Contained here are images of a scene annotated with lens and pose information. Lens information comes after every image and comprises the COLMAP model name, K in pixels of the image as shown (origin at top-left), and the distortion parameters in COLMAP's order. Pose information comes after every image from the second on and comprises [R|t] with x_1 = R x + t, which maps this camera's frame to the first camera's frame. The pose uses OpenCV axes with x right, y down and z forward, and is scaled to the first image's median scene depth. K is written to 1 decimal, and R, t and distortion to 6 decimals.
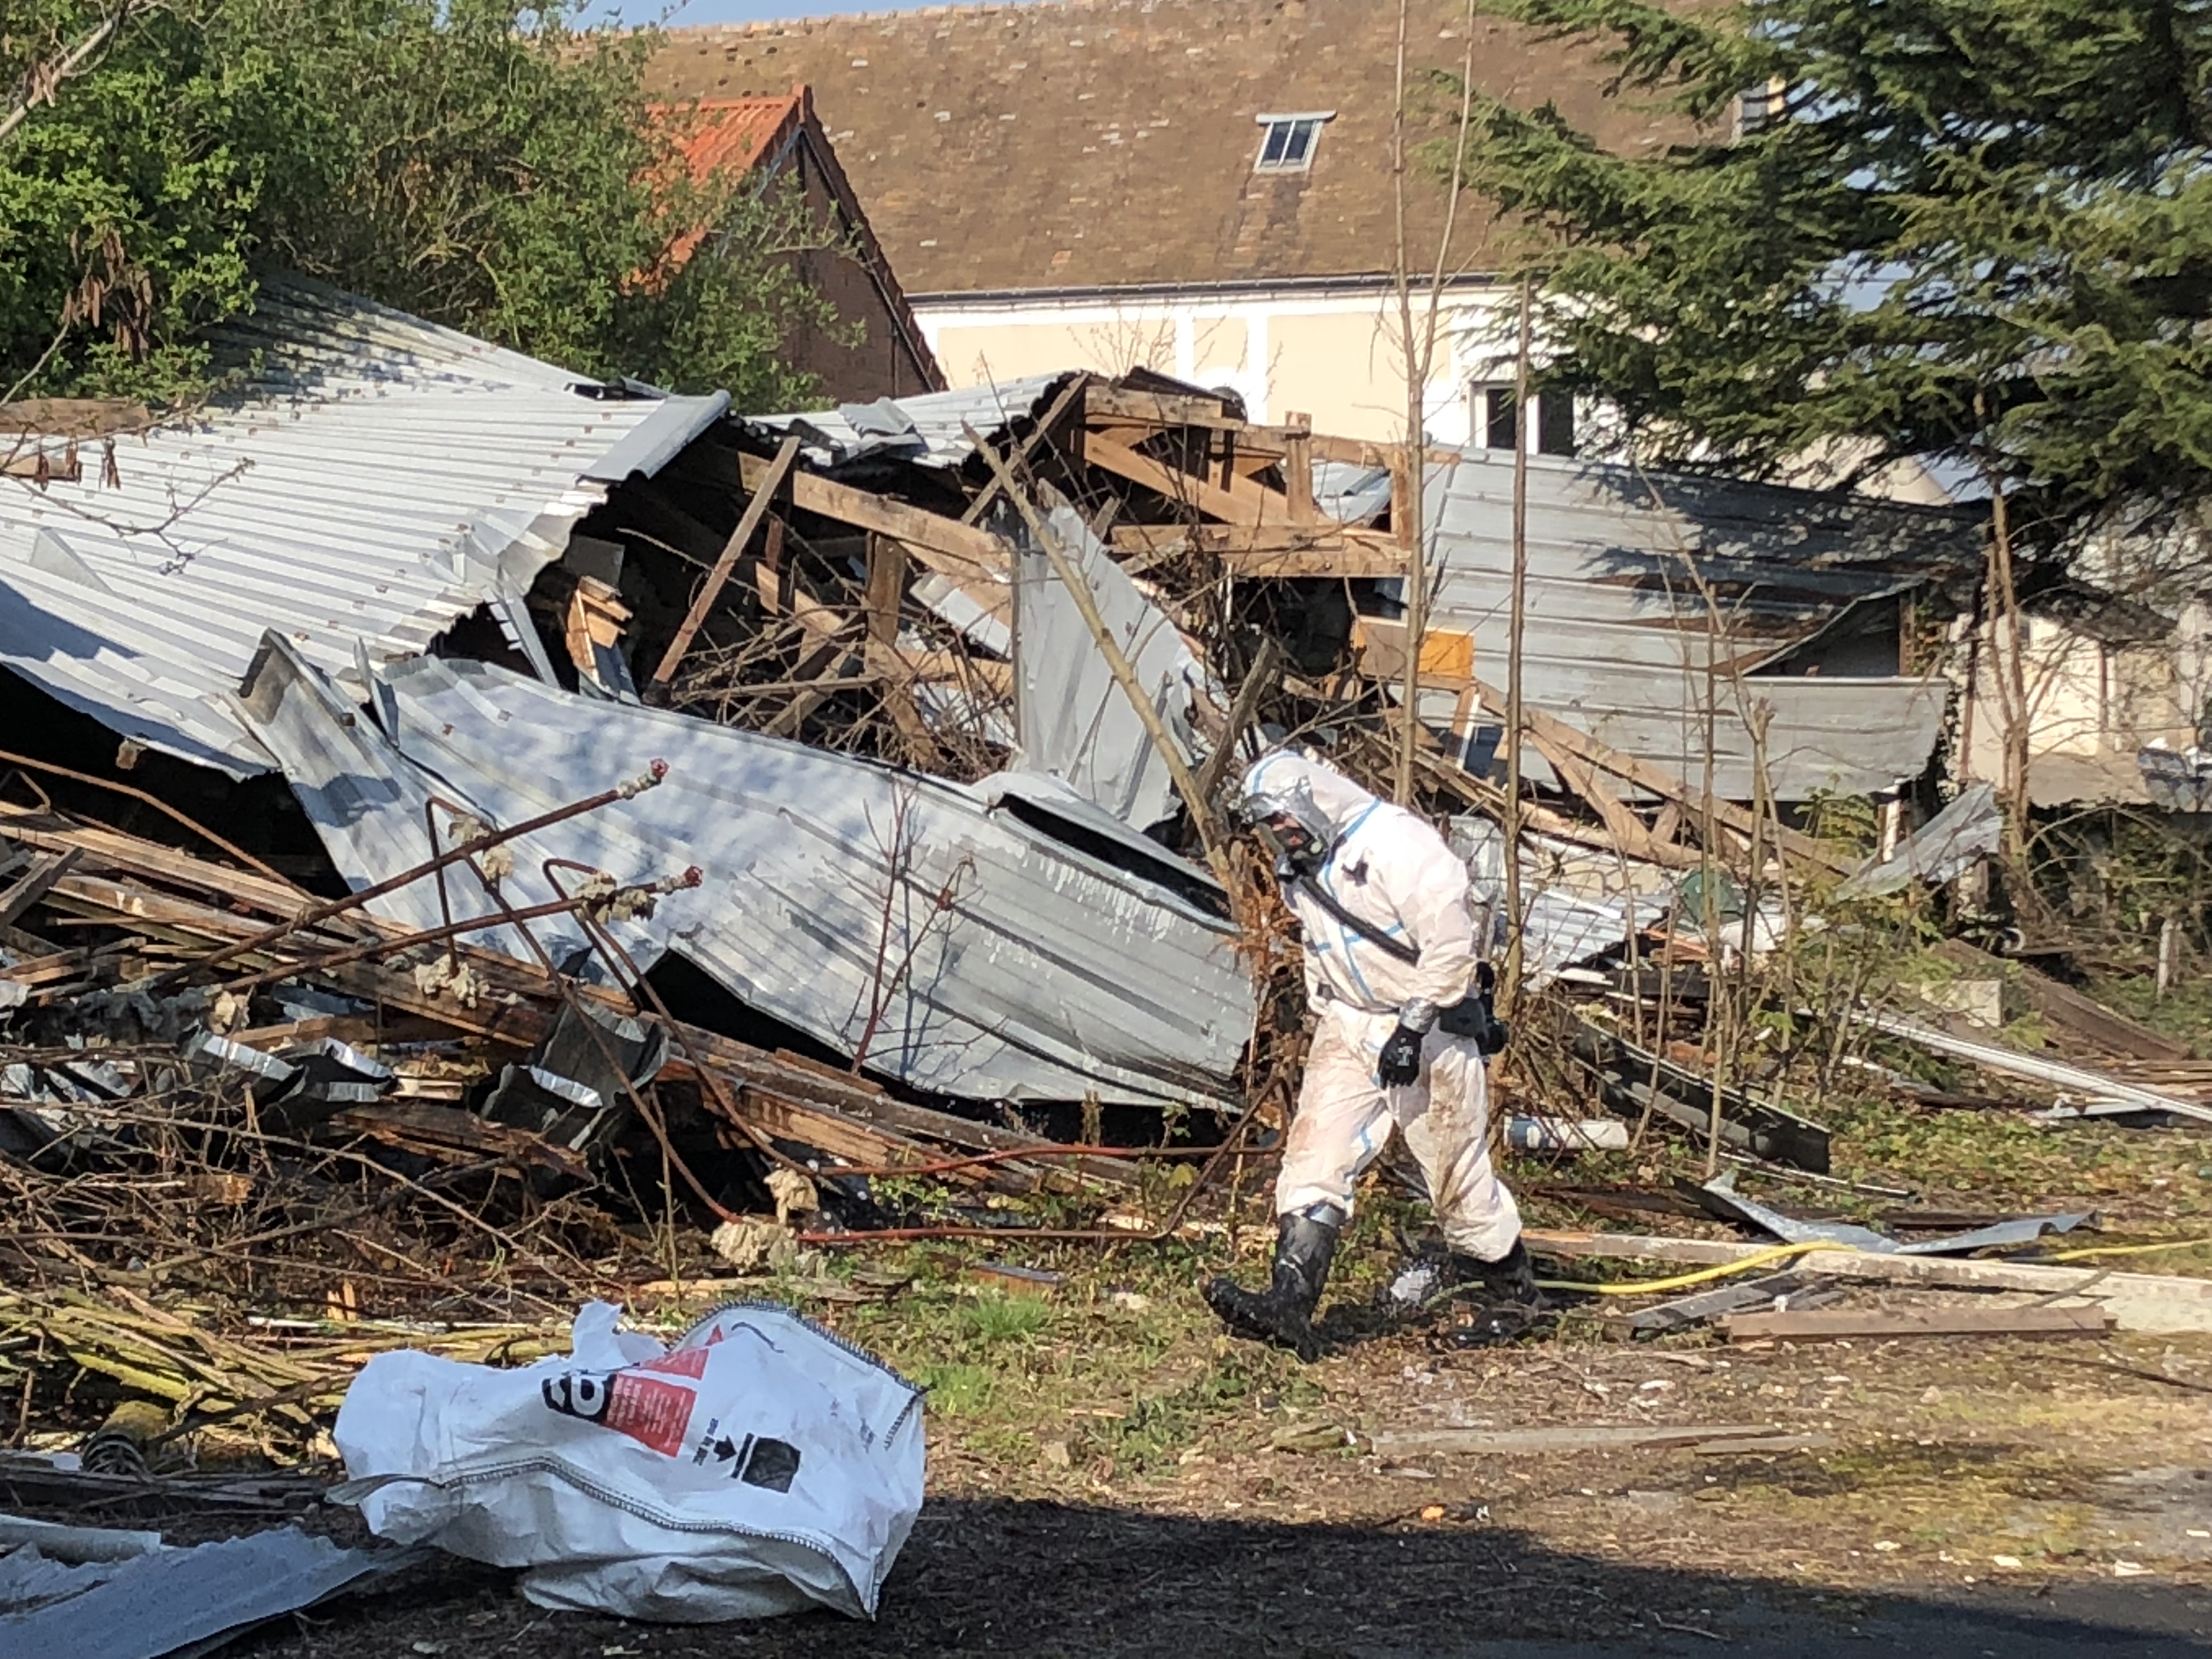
lens RADIAL K [[5031.4, 0, 1106.0], [0, 5031.4, 829.5], [0, 0, 1]] dist [0.293140, -2.402659]
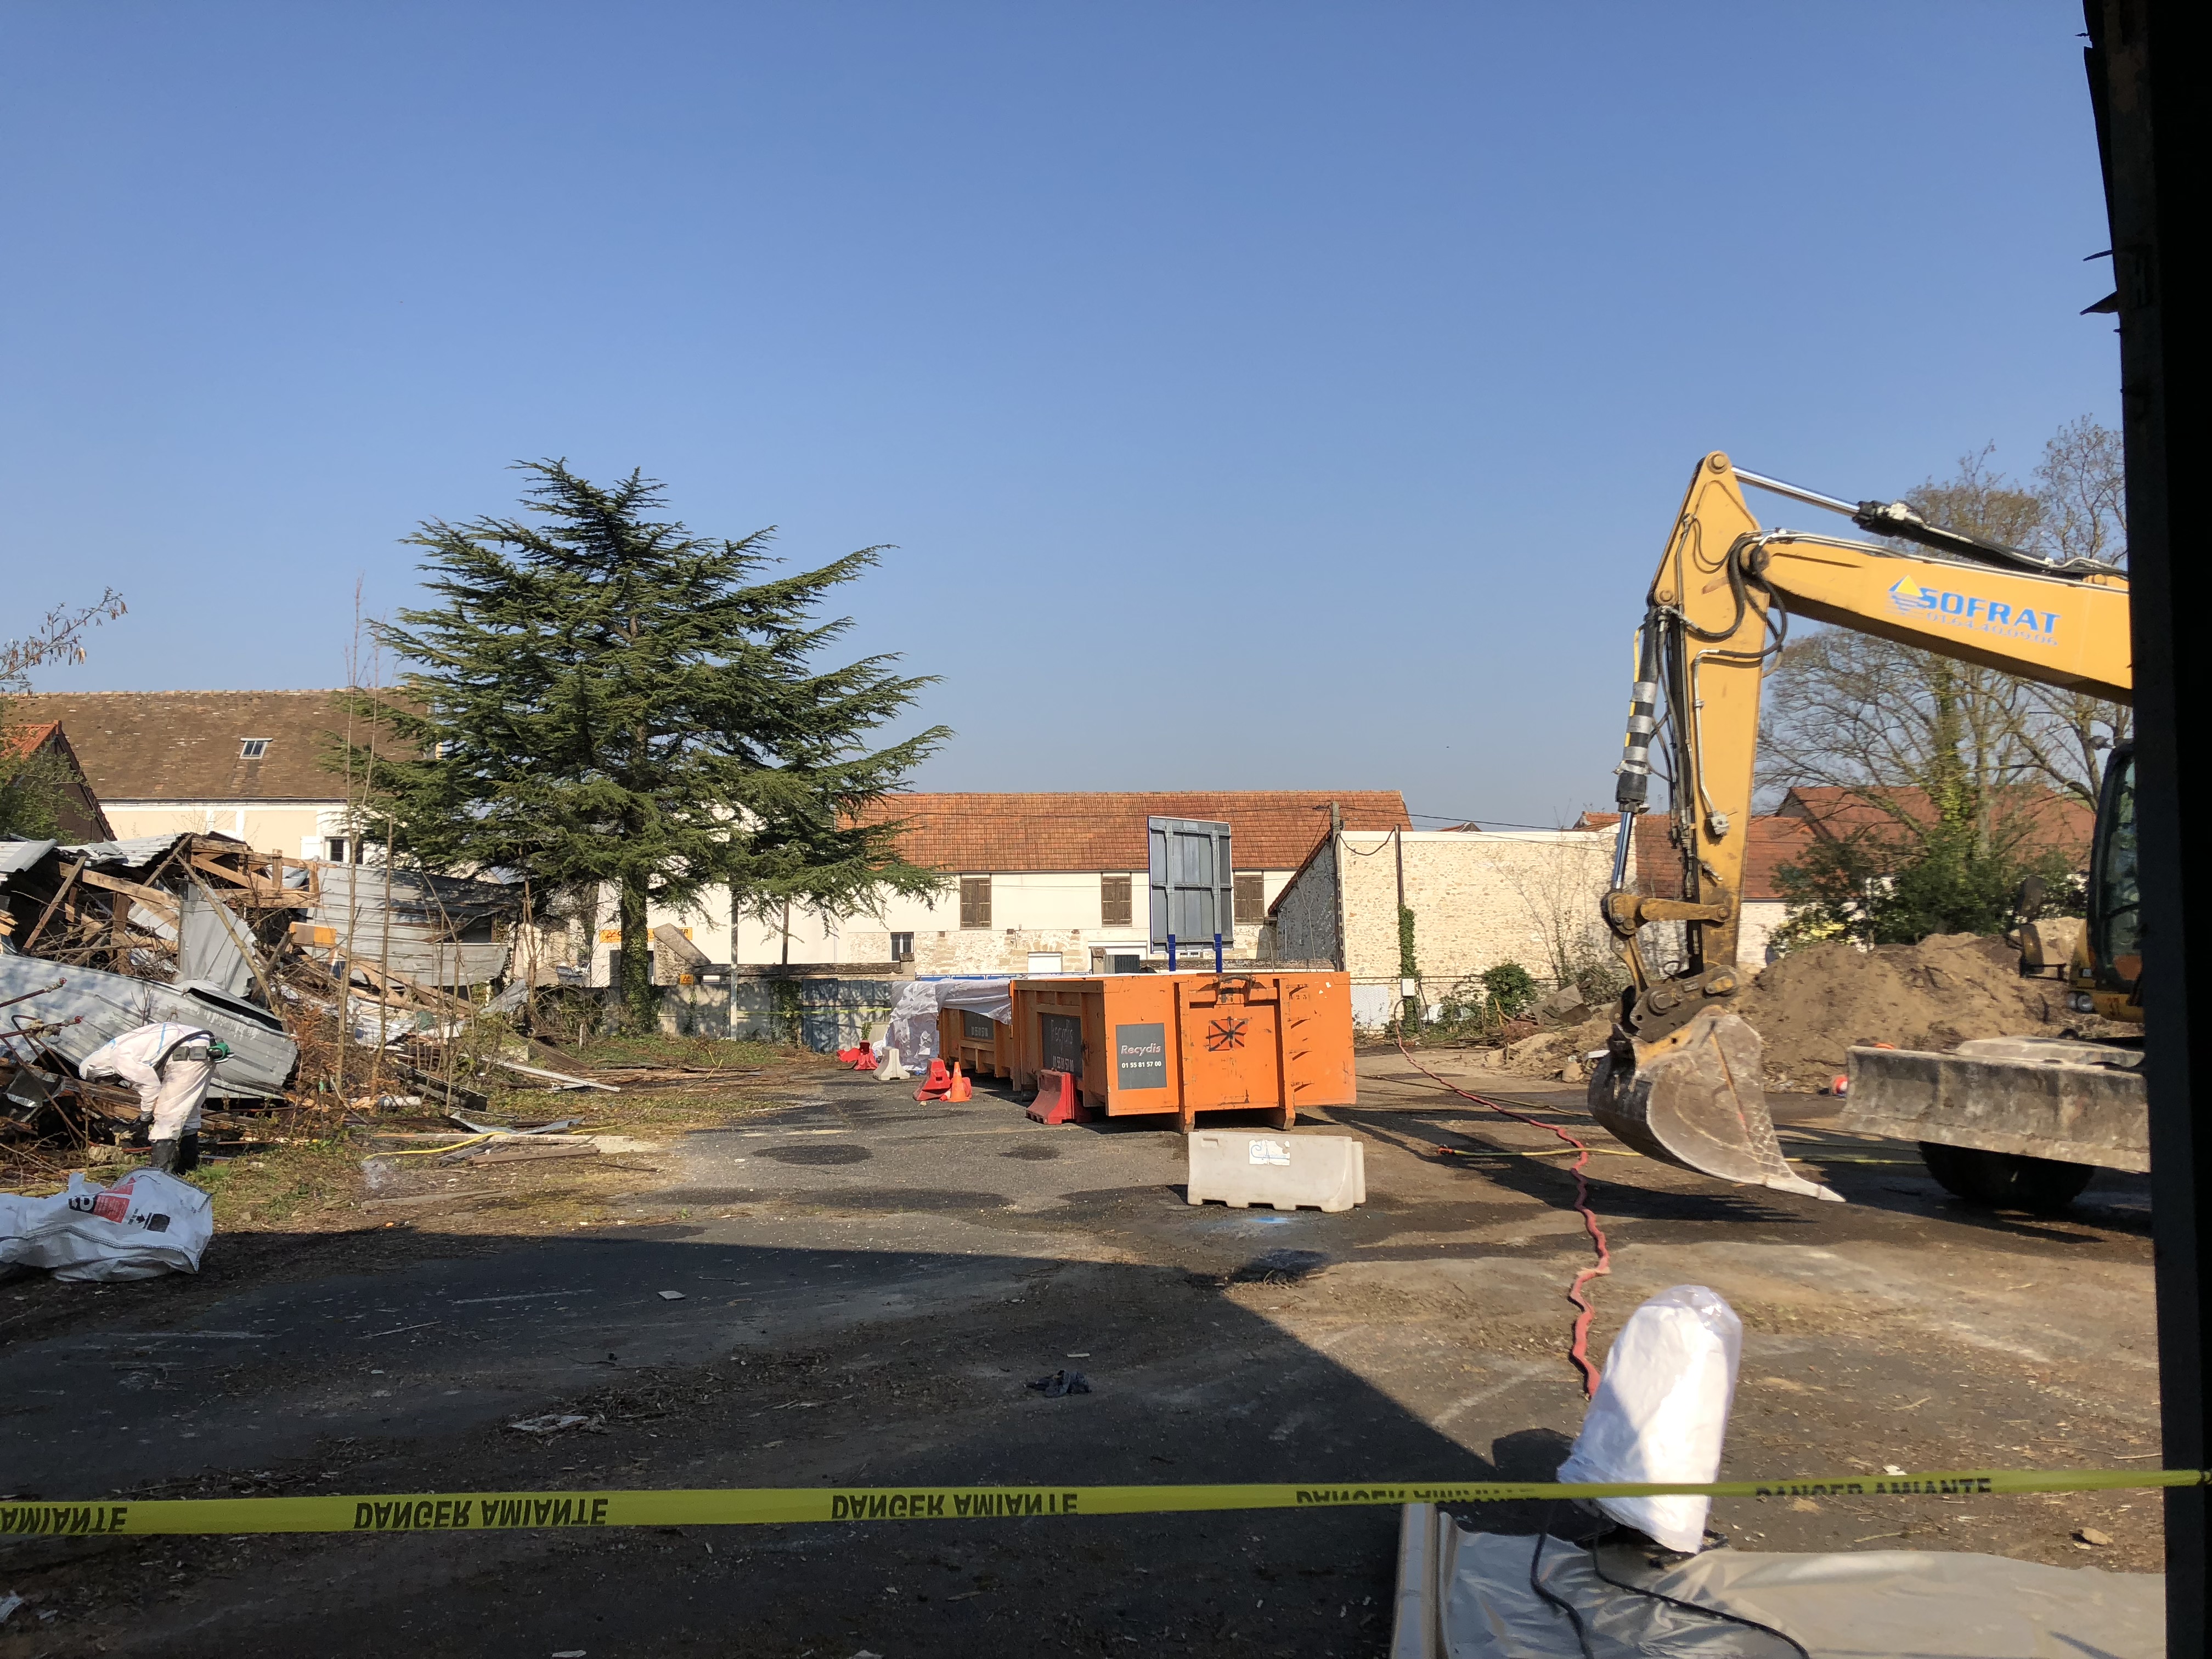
lens RADIAL K [[1805.0, 0, 1106.0], [0, 1805.0, 829.5], [0, 0, 1]] dist [0.026400, -0.007850]
pose [[0.867498, 0.027613, 0.496673, -0.069462], [0.016983, 0.996232, -0.085047, -0.000399], [-0.497150, 0.082213, 0.863761, -0.107640]]
